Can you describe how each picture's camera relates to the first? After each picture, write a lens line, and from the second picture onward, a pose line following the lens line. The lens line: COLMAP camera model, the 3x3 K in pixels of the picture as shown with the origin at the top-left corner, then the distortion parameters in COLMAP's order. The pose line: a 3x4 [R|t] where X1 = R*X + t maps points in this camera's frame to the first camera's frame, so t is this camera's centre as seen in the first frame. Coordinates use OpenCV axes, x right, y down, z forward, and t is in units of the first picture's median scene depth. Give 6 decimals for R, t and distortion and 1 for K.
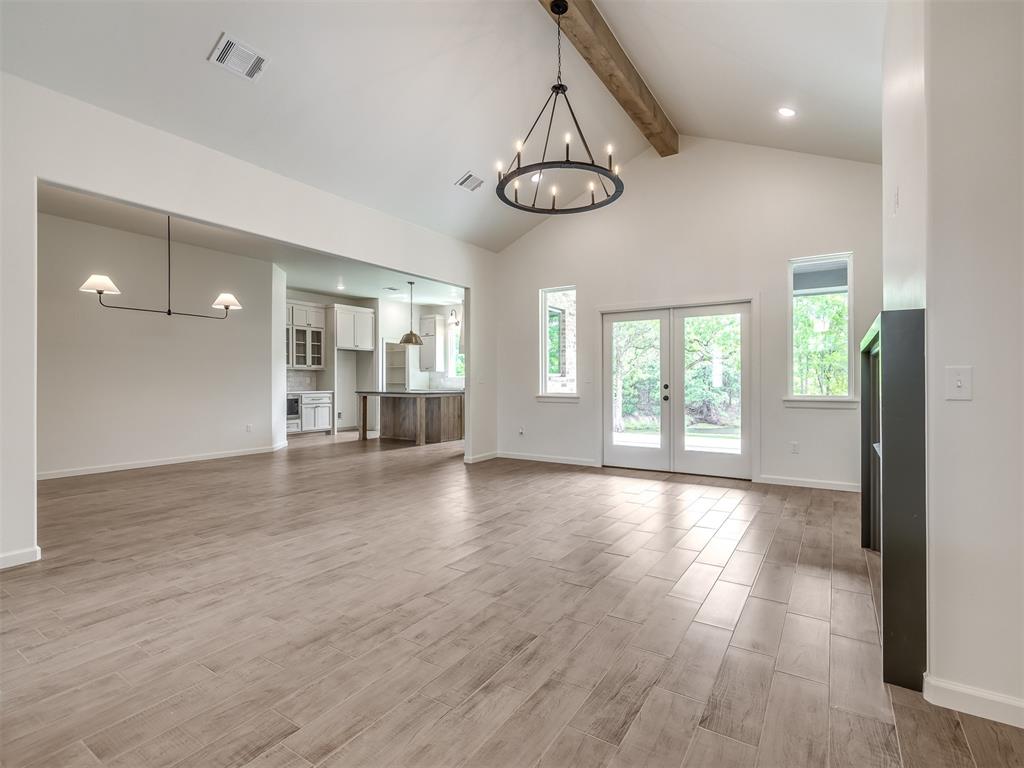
lens RADIAL K [[486.6, 0, 535.5], [0, 486.6, 382.9], [0, 0, 1]] dist [-0.001999, -0.000437]
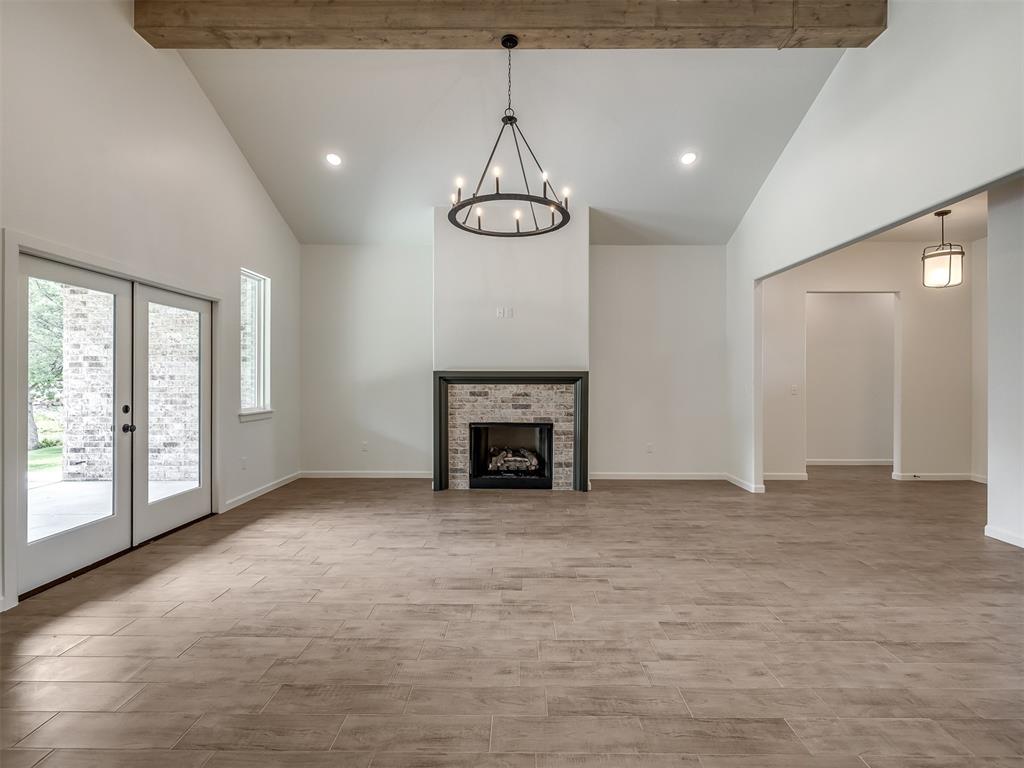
lens RADIAL K [[481.2, 0, 516.2], [0, 481.2, 379.0], [0, 0, 1]] dist [-0.001684, -0.000144]
pose [[-0.525243, 0.000145, 0.850952, -0.346473], [-0.000334, 1.000000, -0.000377, -0.020707], [-0.850952, -0.000482, -0.525243, 0.631626]]
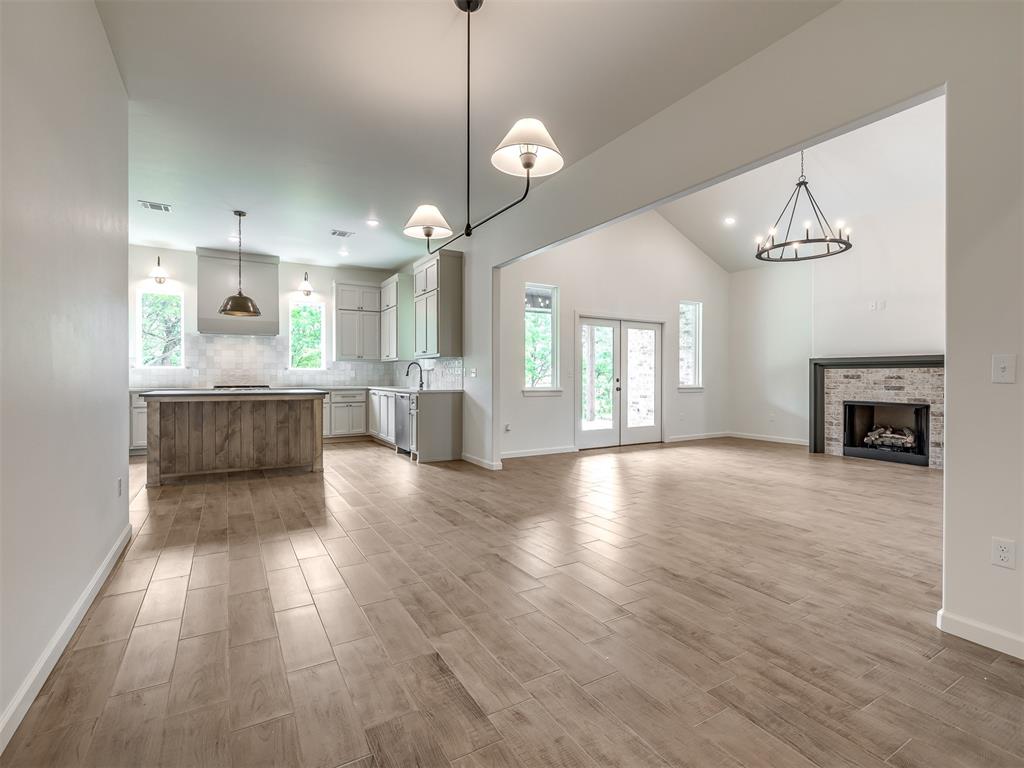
lens RADIAL K [[492.1, 0, 518.2], [0, 492.1, 380.1], [0, 0, 1]] dist [0.000151, 0.000015]
pose [[0.451032, -0.005704, 0.892490, -0.714968], [0.000190, 0.999980, 0.006295, -0.000401], [-0.892508, -0.002669, 0.451024, 0.452663]]
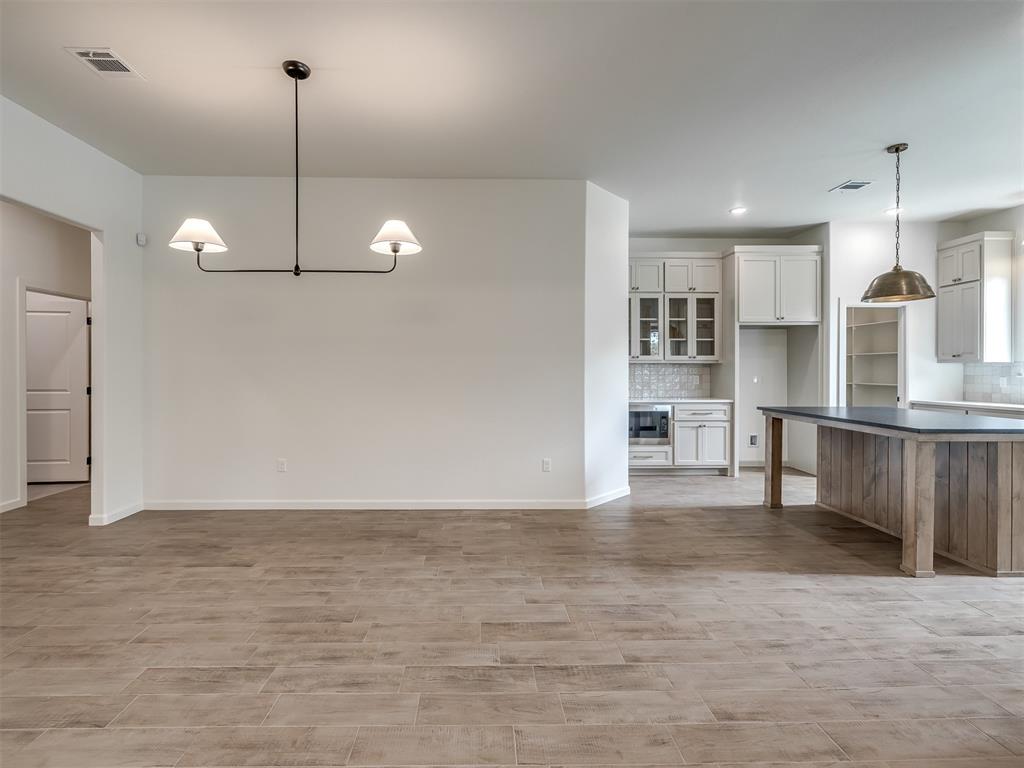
lens RADIAL K [[491.3, 0, 488.8], [0, 491.3, 373.5], [0, 0, 1]] dist [-0.002418, -0.000360]
pose [[0.541991, 0.006108, -0.840362, -0.105343], [-0.003173, 0.999981, 0.005222, -0.019994], [0.840378, -0.000164, 0.542000, 0.541541]]
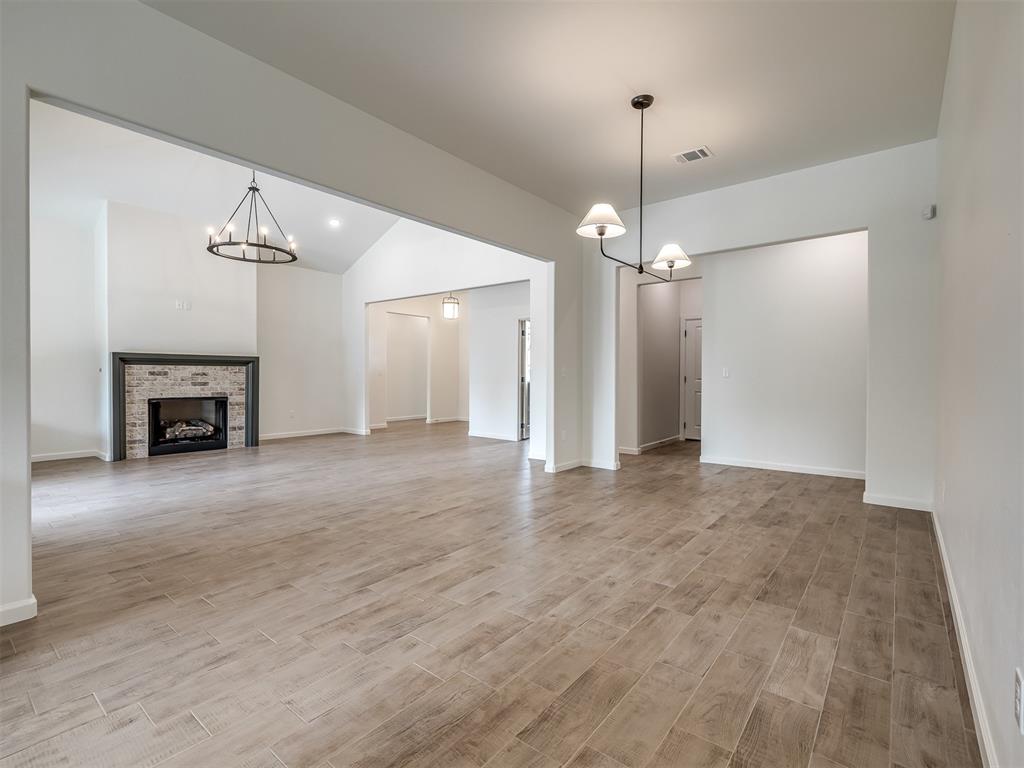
lens RADIAL K [[481.2, 0, 516.2], [0, 481.2, 379.0], [0, 0, 1]] dist [-0.001684, -0.000144]
pose [[-0.994279, -0.004549, 0.106722, -0.402917], [-0.003406, 0.999935, 0.010886, -0.002000], [-0.106764, 0.010460, -0.994229, 1.023894]]
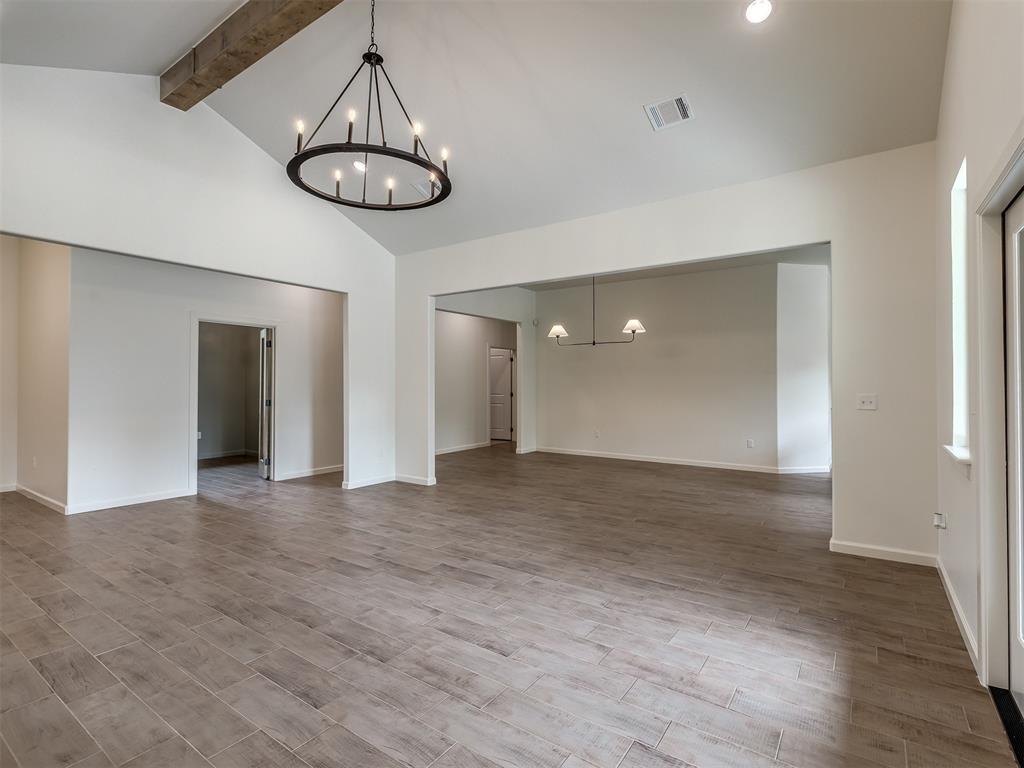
lens RADIAL K [[492.6, 0, 518.3], [0, 492.6, 381.2], [0, 0, 1]] dist [0.000345, -0.006794]
pose [[-0.045102, -0.011297, -0.998918, 0.353279], [-0.007445, 0.999912, -0.010972, -0.016411], [0.998955, 0.006942, -0.045182, 0.527014]]
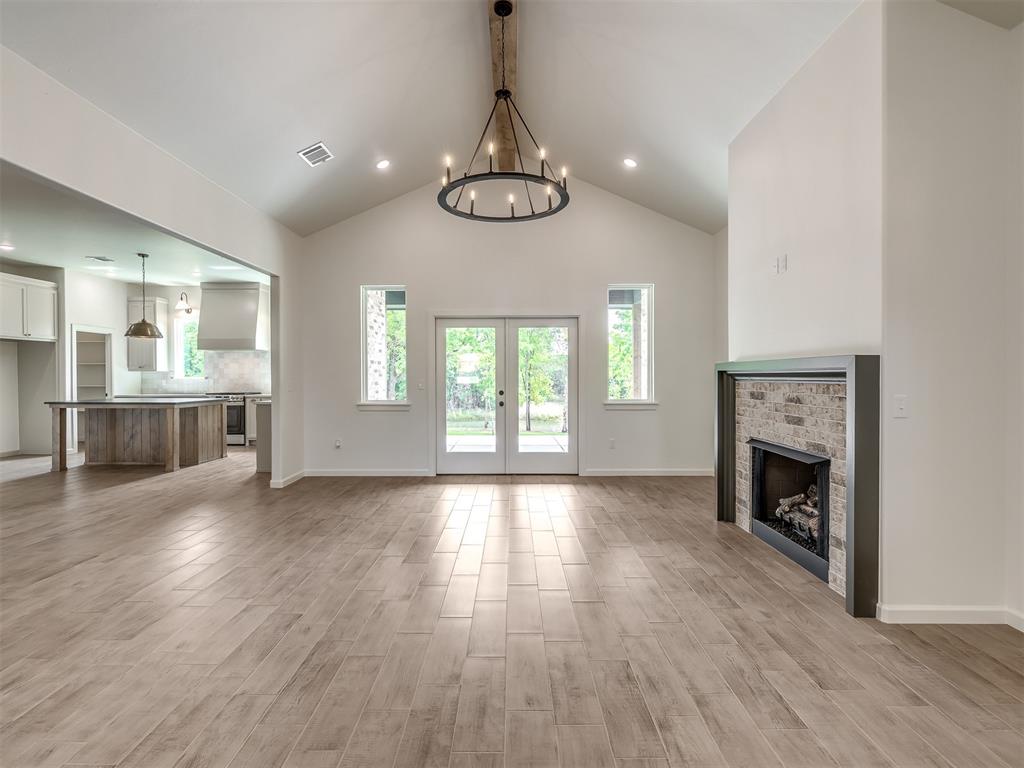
lens RADIAL K [[491.0, 0, 509.9], [0, 491.0, 381.5], [0, 0, 1]] dist [-0.002469, -0.000045]
pose [[0.852779, -0.006175, 0.522235, -0.186182], [0.001859, 0.999960, 0.008788, -0.018020], [-0.522269, -0.006523, 0.852756, 0.065913]]
